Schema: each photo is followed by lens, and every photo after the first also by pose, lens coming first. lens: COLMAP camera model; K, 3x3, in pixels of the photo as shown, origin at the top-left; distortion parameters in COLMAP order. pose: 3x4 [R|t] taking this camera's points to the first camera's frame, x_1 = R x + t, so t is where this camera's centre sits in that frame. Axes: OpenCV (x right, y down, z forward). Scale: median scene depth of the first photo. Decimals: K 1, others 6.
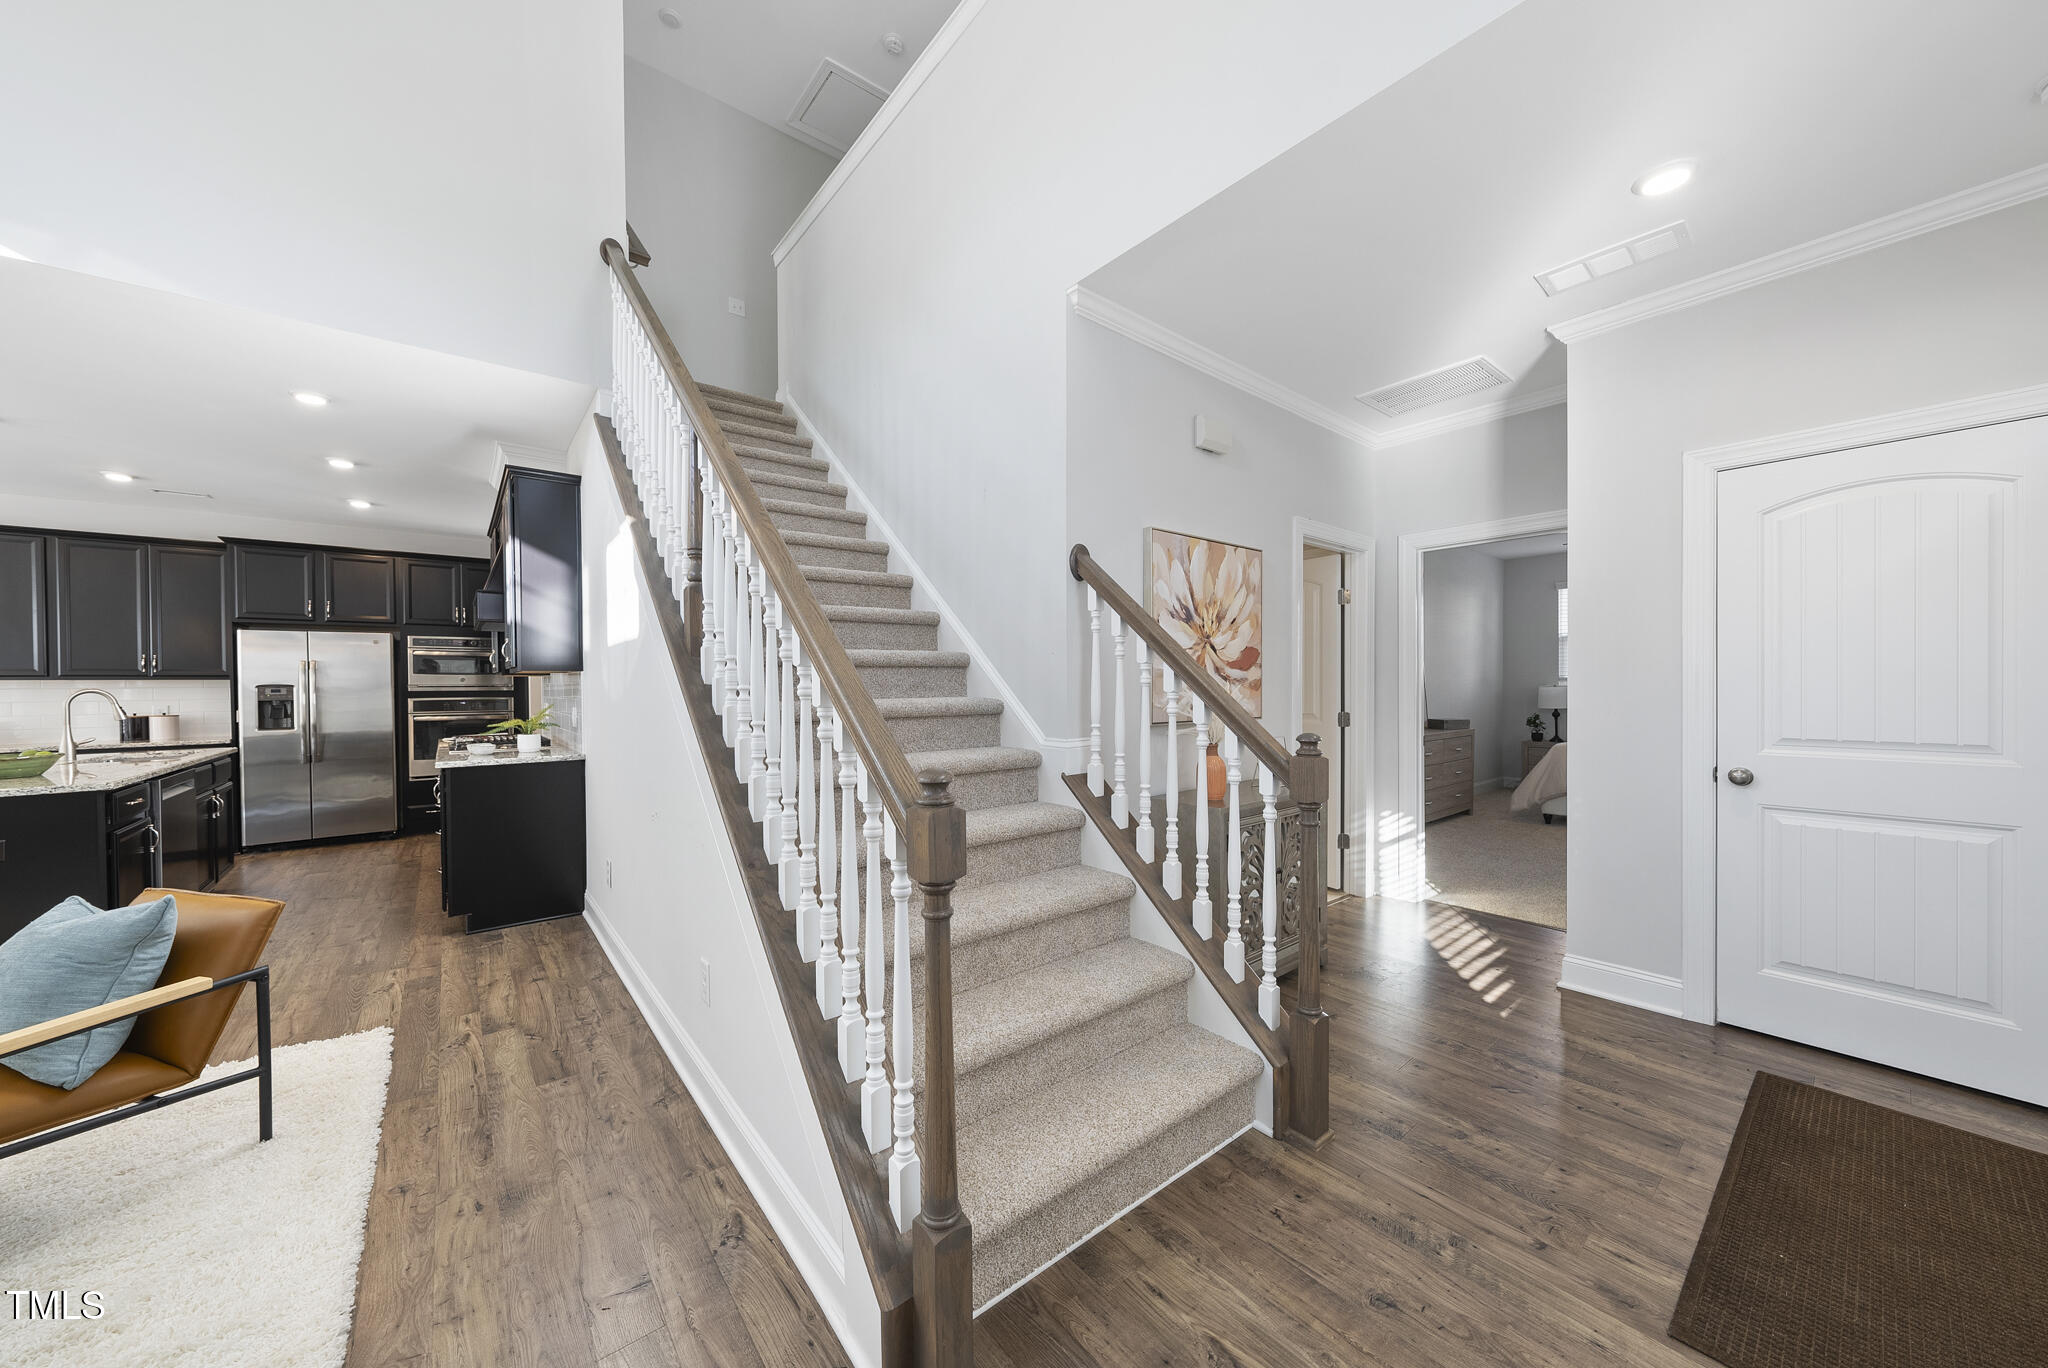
lens RADIAL K [[714.5, 0, 1018.6], [0, 714.5, 694.8], [0, 0, 1]] dist [-0.000470, 0.000017]
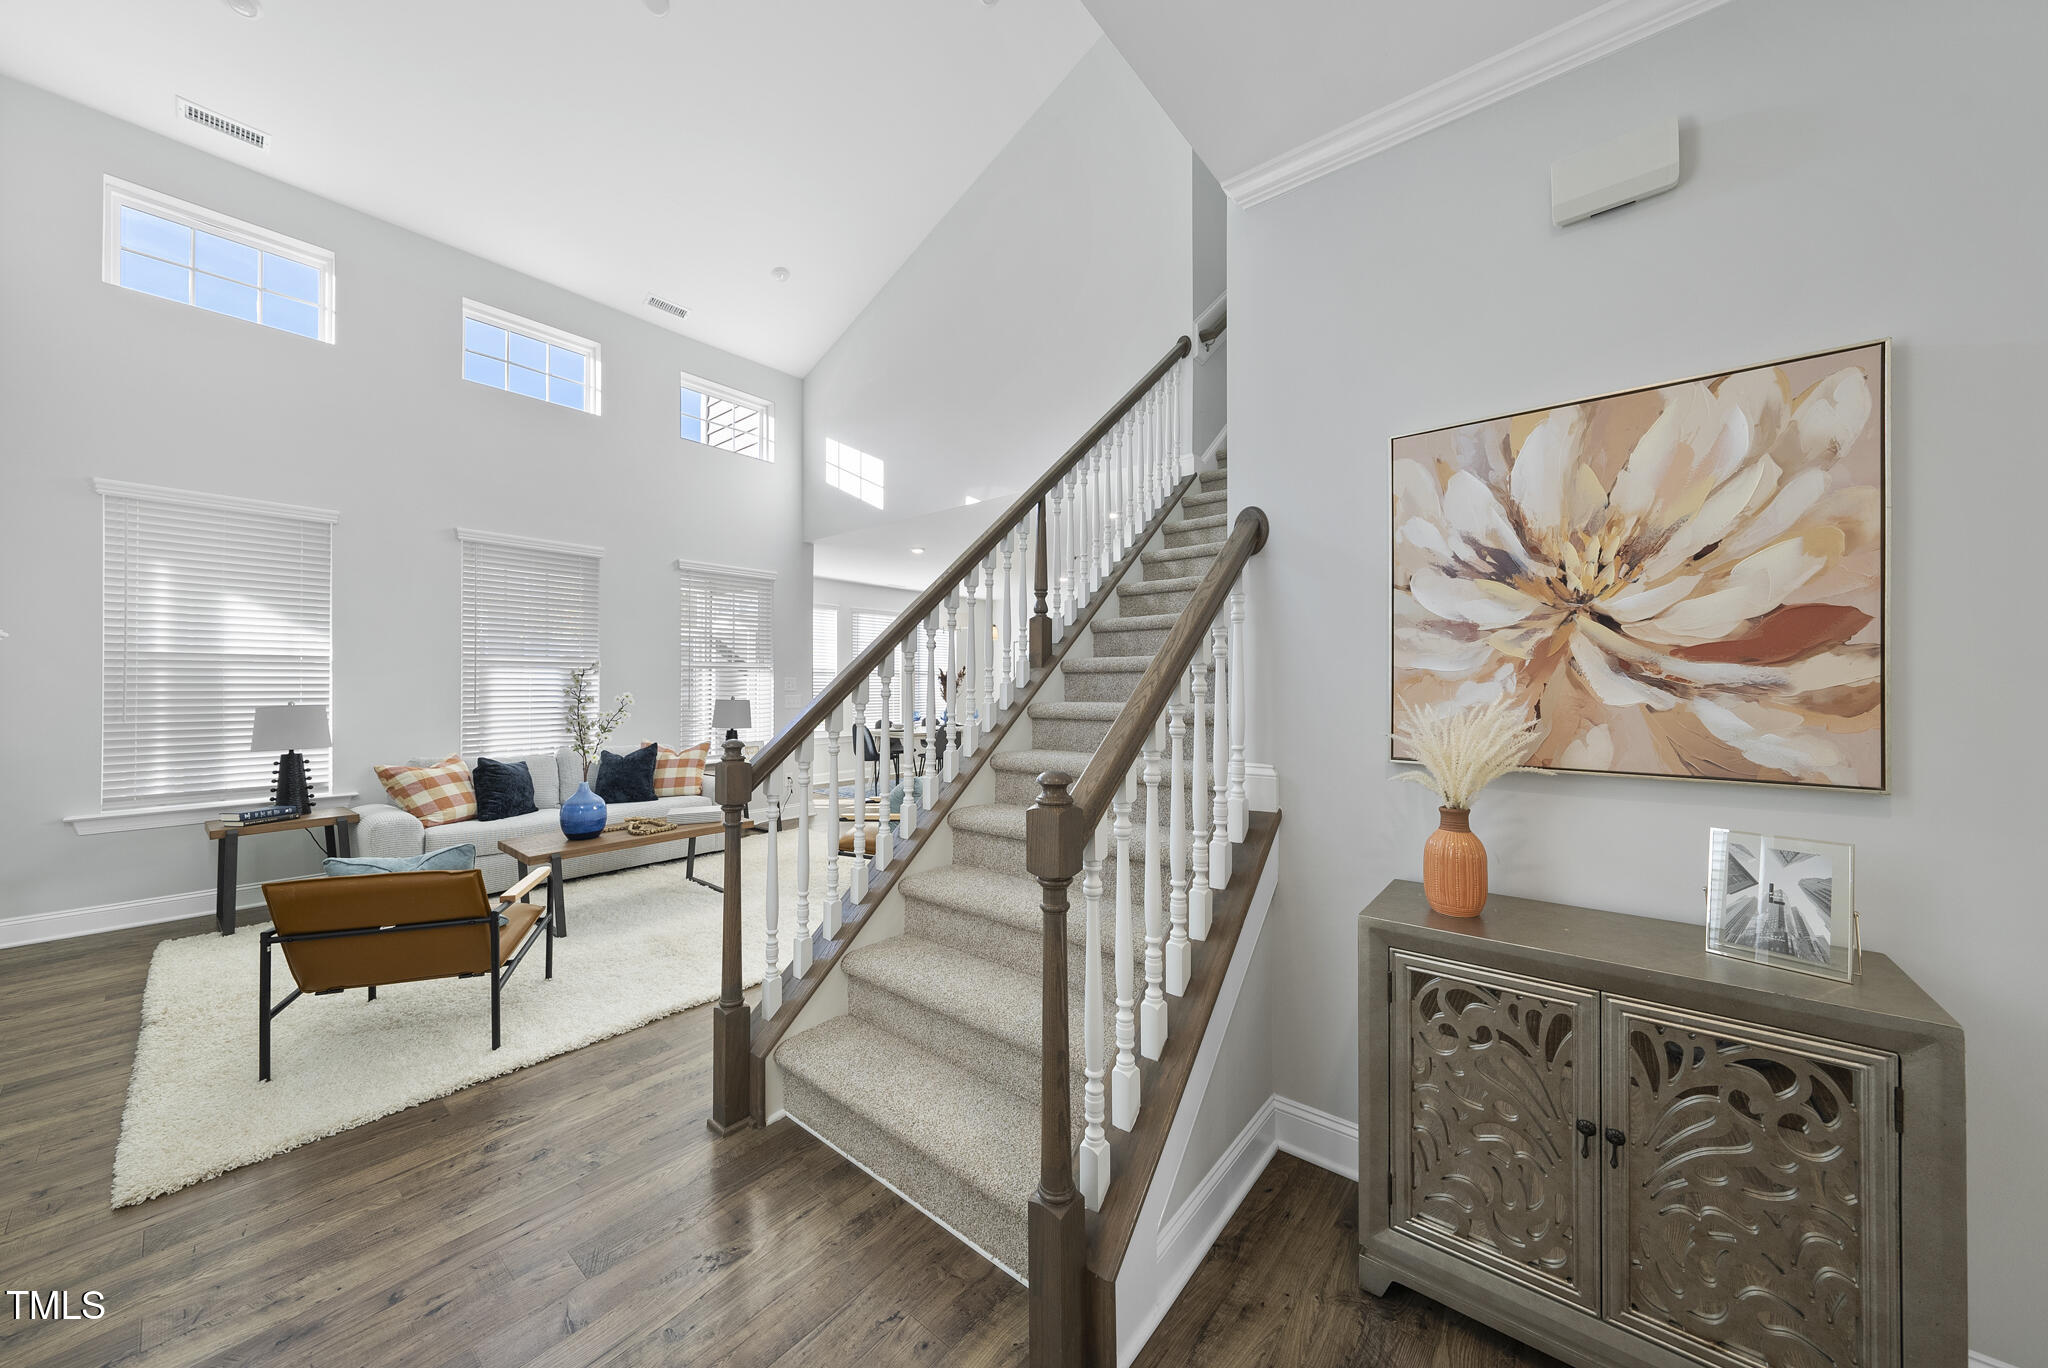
lens RADIAL K [[697.6, 0, 1026.2], [0, 697.6, 691.0], [0, 0, 1]] dist [-0.001784, -0.000179]
pose [[0.202629, 0.010763, -0.979196, 0.675362], [-0.021175, 0.999754, 0.006607, -0.013741], [0.979027, 0.019395, 0.202807, 0.549299]]
